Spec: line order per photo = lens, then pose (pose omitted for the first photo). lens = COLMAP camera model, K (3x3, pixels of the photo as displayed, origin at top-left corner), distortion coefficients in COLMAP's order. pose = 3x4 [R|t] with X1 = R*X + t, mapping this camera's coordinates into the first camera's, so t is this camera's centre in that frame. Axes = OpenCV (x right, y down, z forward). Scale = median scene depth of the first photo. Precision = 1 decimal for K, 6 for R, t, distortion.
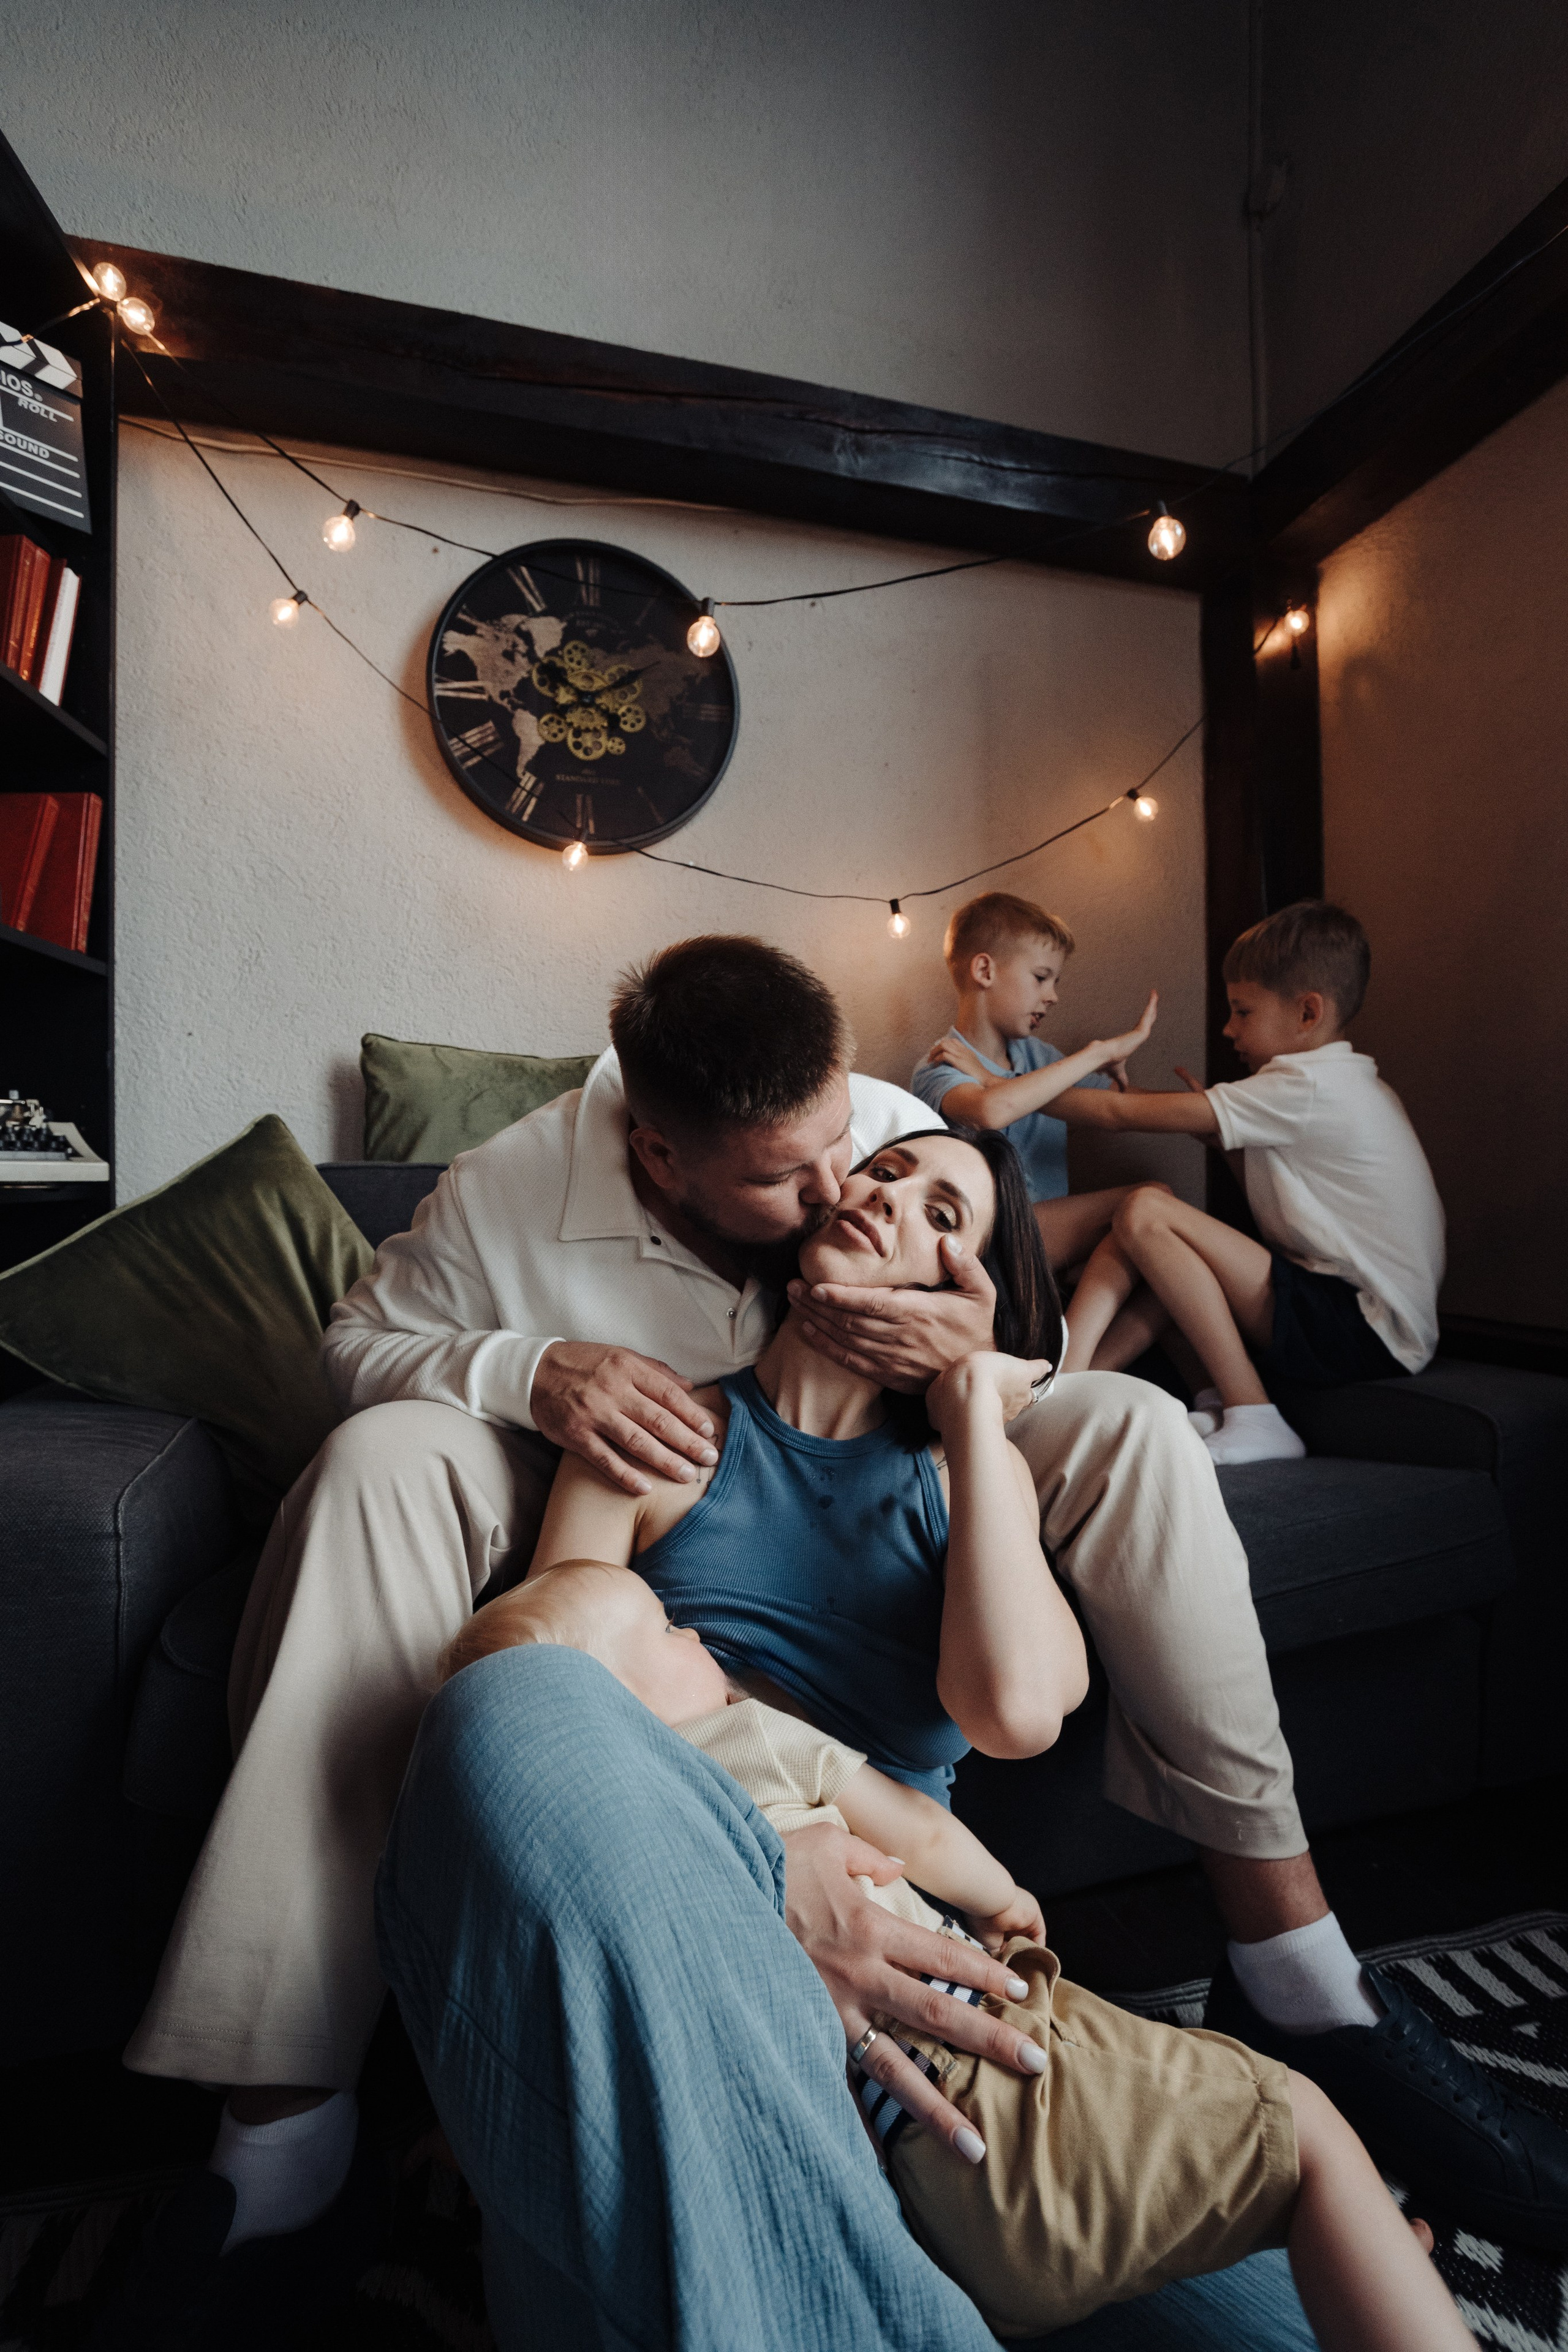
lens RADIAL K [[1072.3, 0, 790.7], [0, 1072.3, 1176.0], [0, 0, 1]] dist [-0.054316, 0.020546]
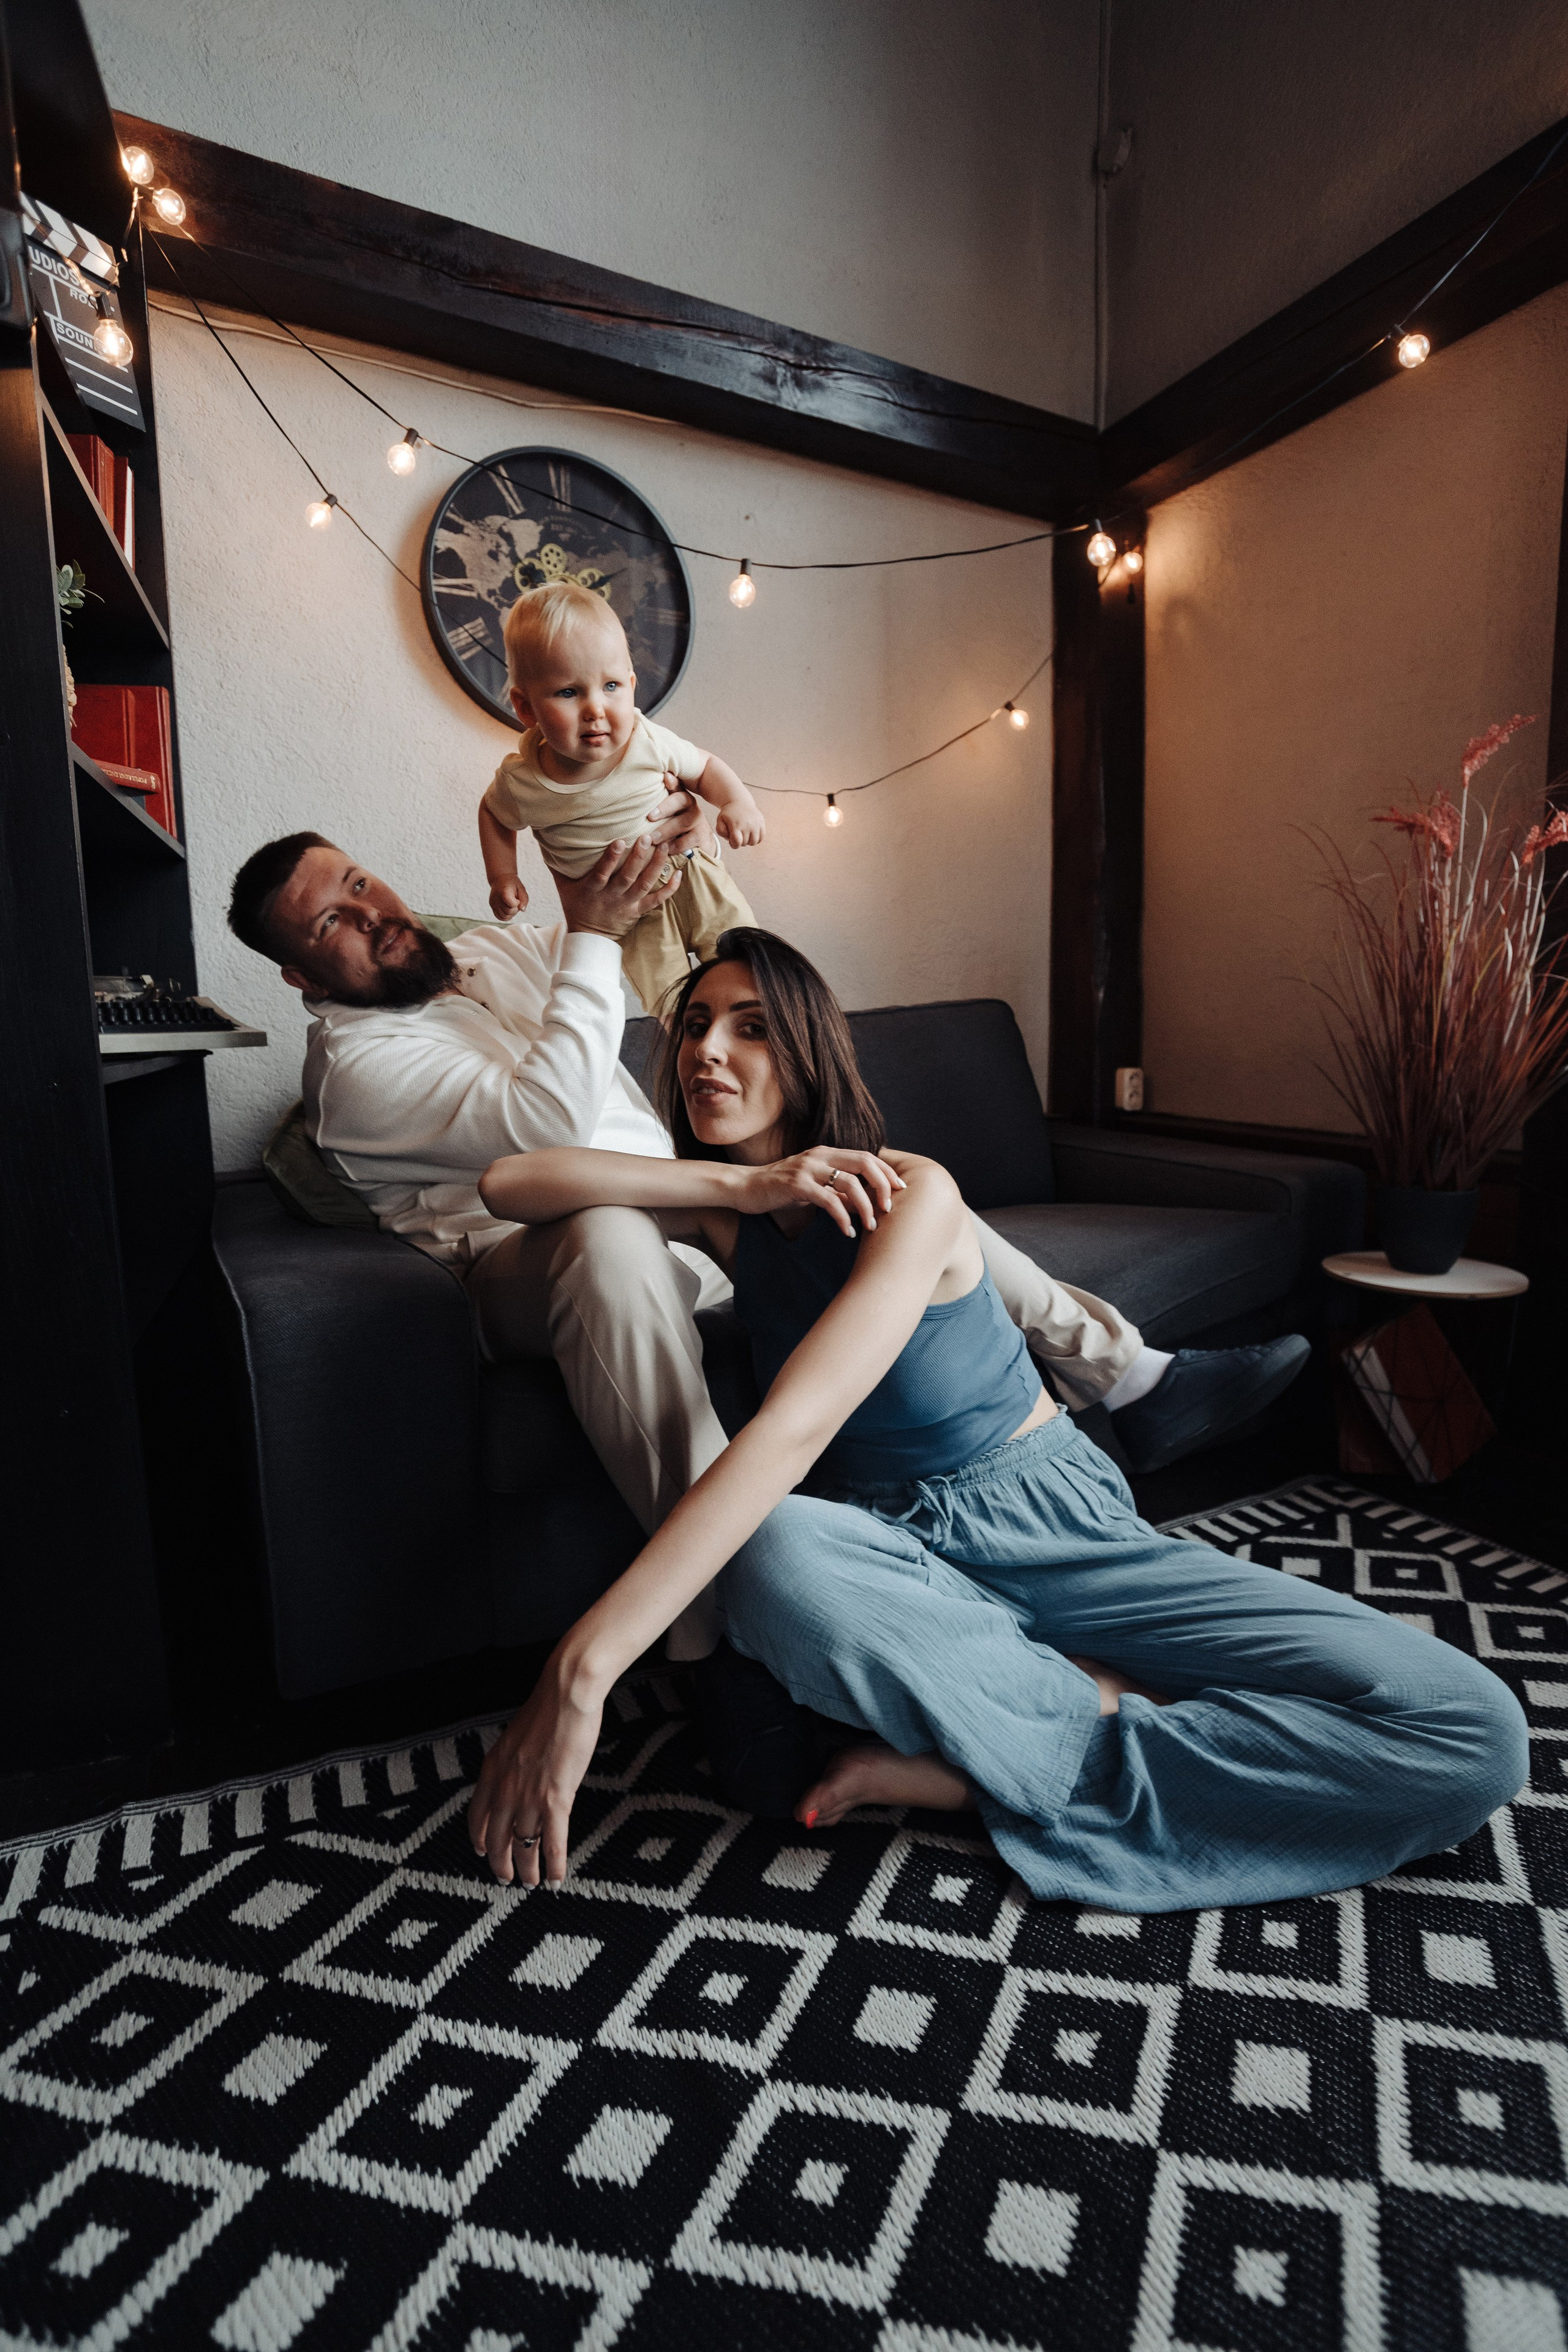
lens RADIAL K [[1078.7, 0, 788.5], [0, 1078.7, 1159.4], [0, 0, 1]] dist [-0.047949, 0.016151]
pose [[0.973906, -0.045181, 0.222408, -0.240805], [0.015744, 0.991073, 0.132390, -0.012385], [-0.226404, -0.125434, 0.965923, -0.210618]]
